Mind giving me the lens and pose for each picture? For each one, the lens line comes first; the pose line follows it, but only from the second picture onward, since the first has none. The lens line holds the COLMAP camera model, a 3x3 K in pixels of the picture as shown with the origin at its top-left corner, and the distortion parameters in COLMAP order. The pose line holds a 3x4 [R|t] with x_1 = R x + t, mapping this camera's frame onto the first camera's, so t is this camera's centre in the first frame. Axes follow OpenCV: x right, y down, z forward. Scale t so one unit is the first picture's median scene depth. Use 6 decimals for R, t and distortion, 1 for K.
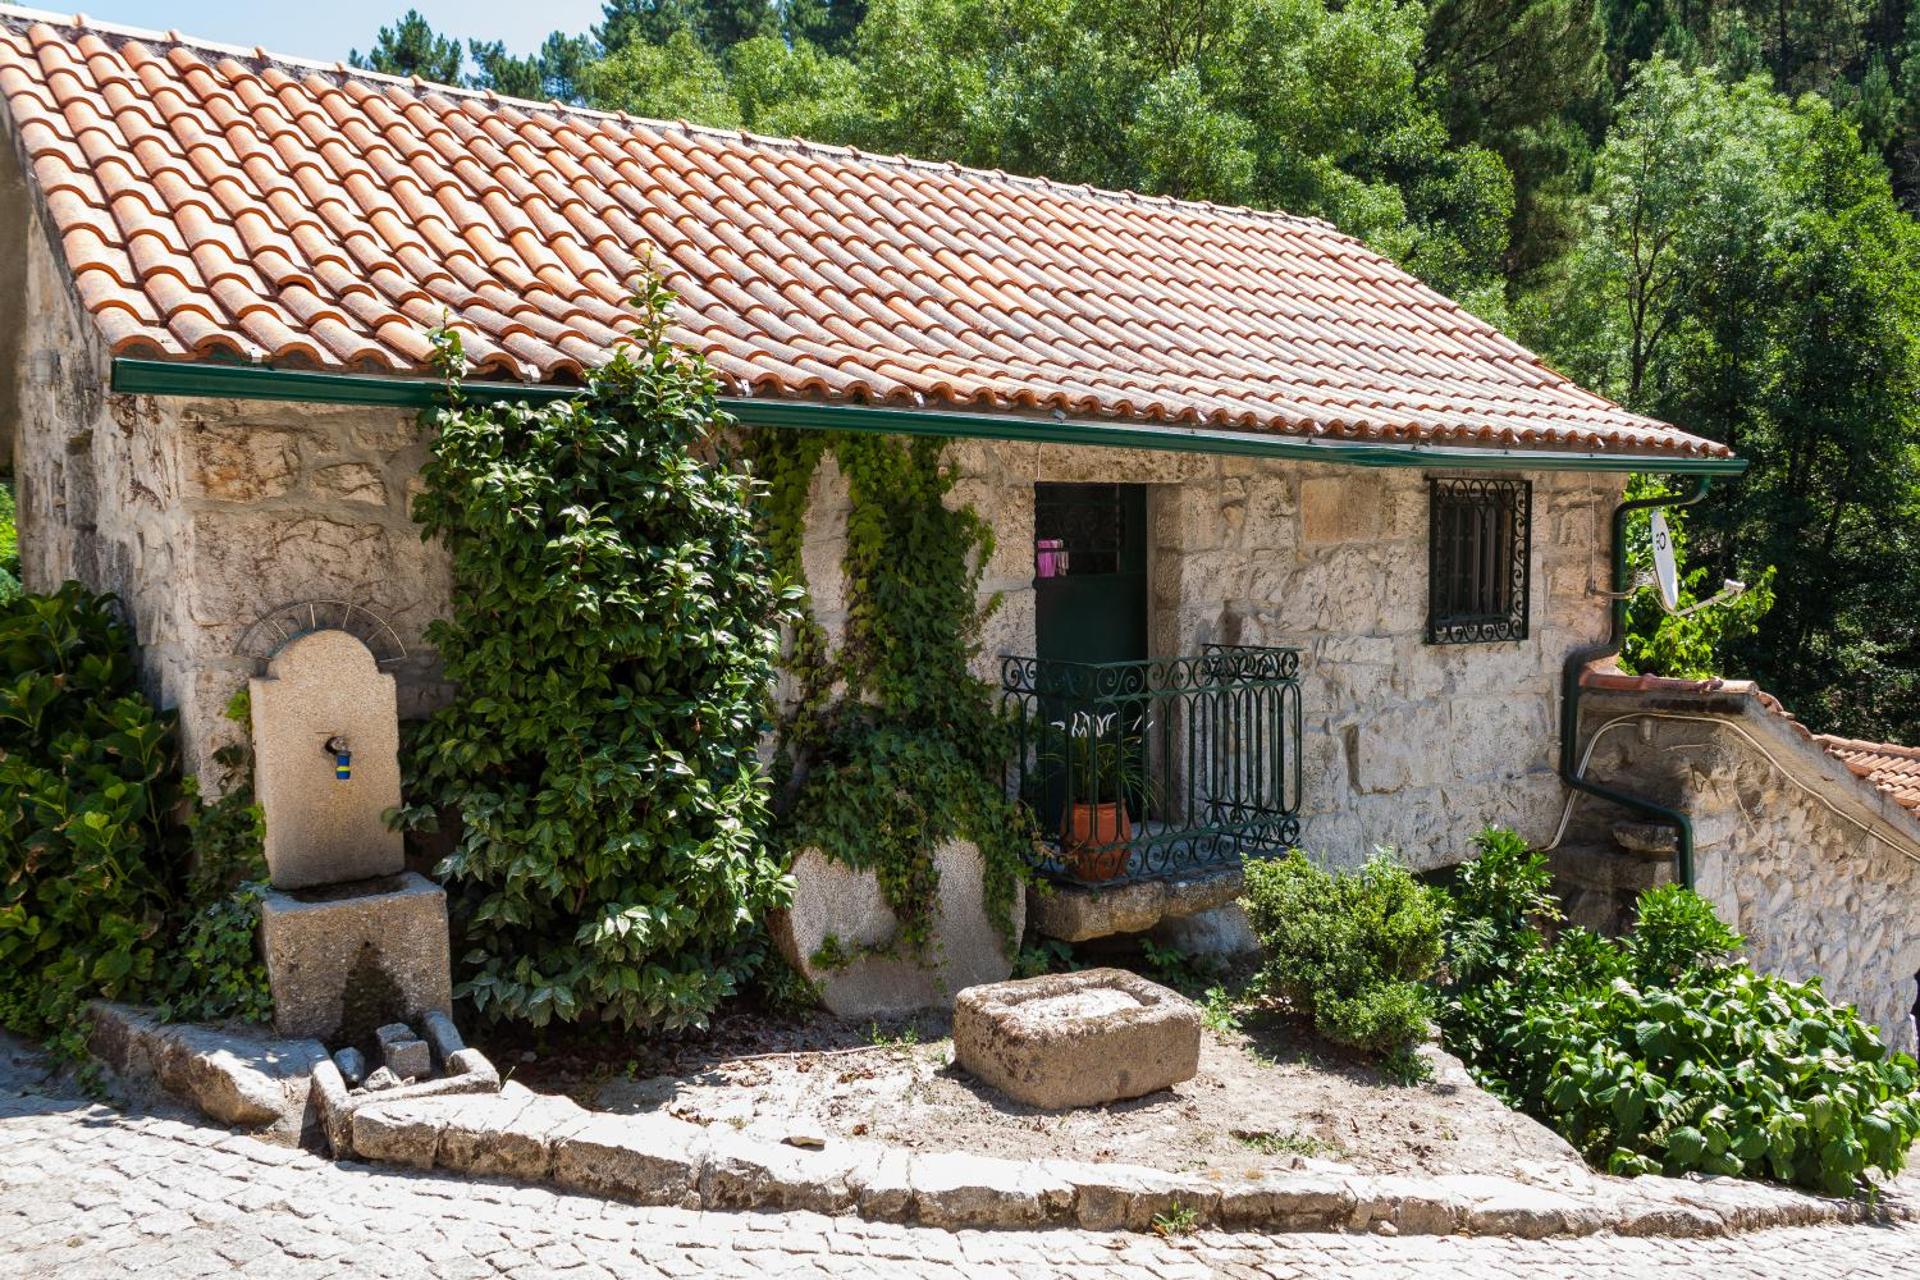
lens RADIAL K [[1644.1, 0, 962.0], [0, 1644.1, 611.2], [0, 0, 1]] dist [0.091674, -0.138712]
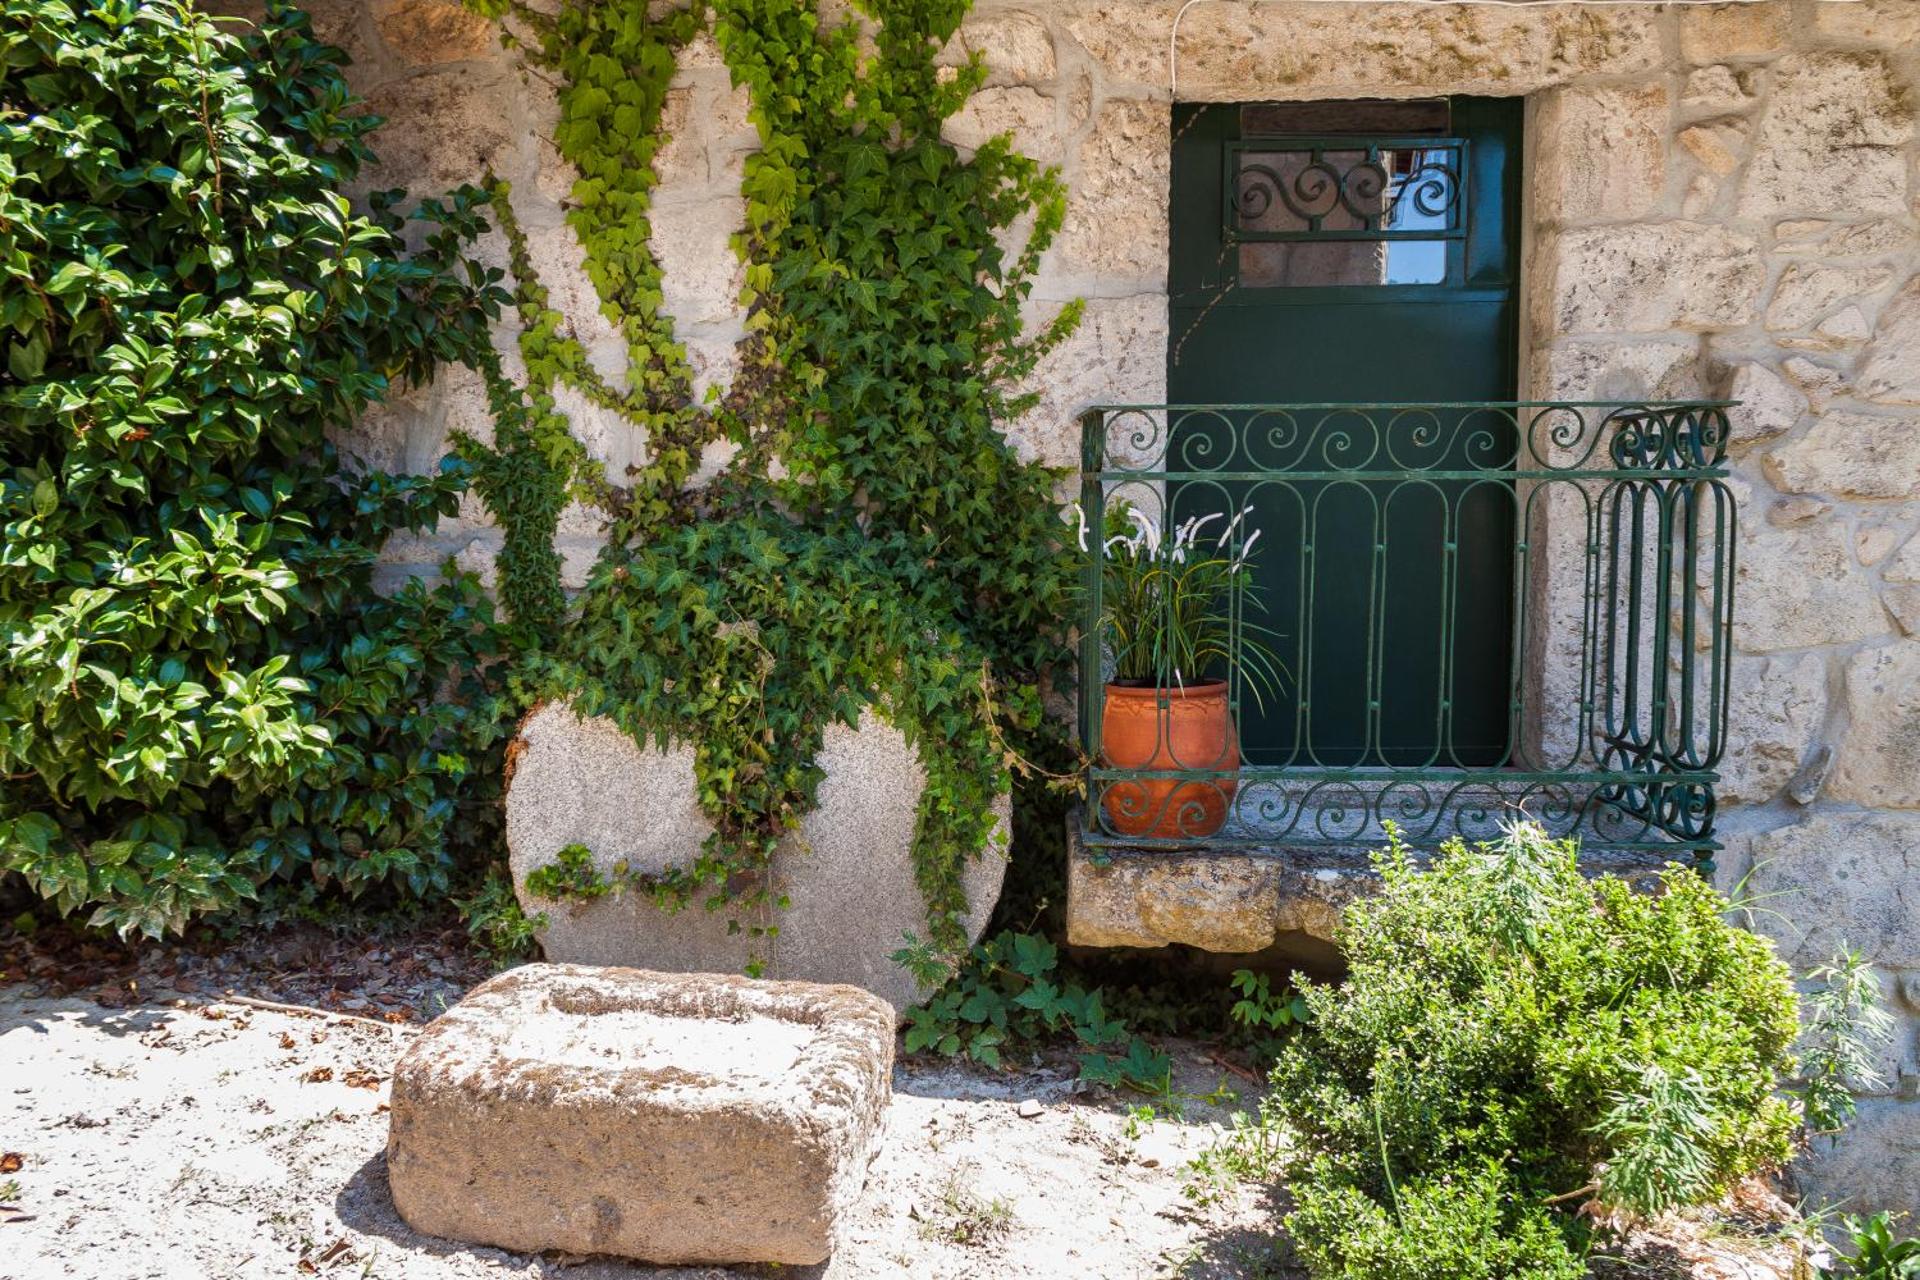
lens RADIAL K [[1644.1, 0, 962.0], [0, 1644.1, 611.2], [0, 0, 1]] dist [0.091674, -0.138712]
pose [[0.760735, 0.051282, -0.647033, 0.362258], [-0.039887, 0.998683, 0.032256, 0.077796], [0.647836, 0.001270, 0.761779, 0.566017]]
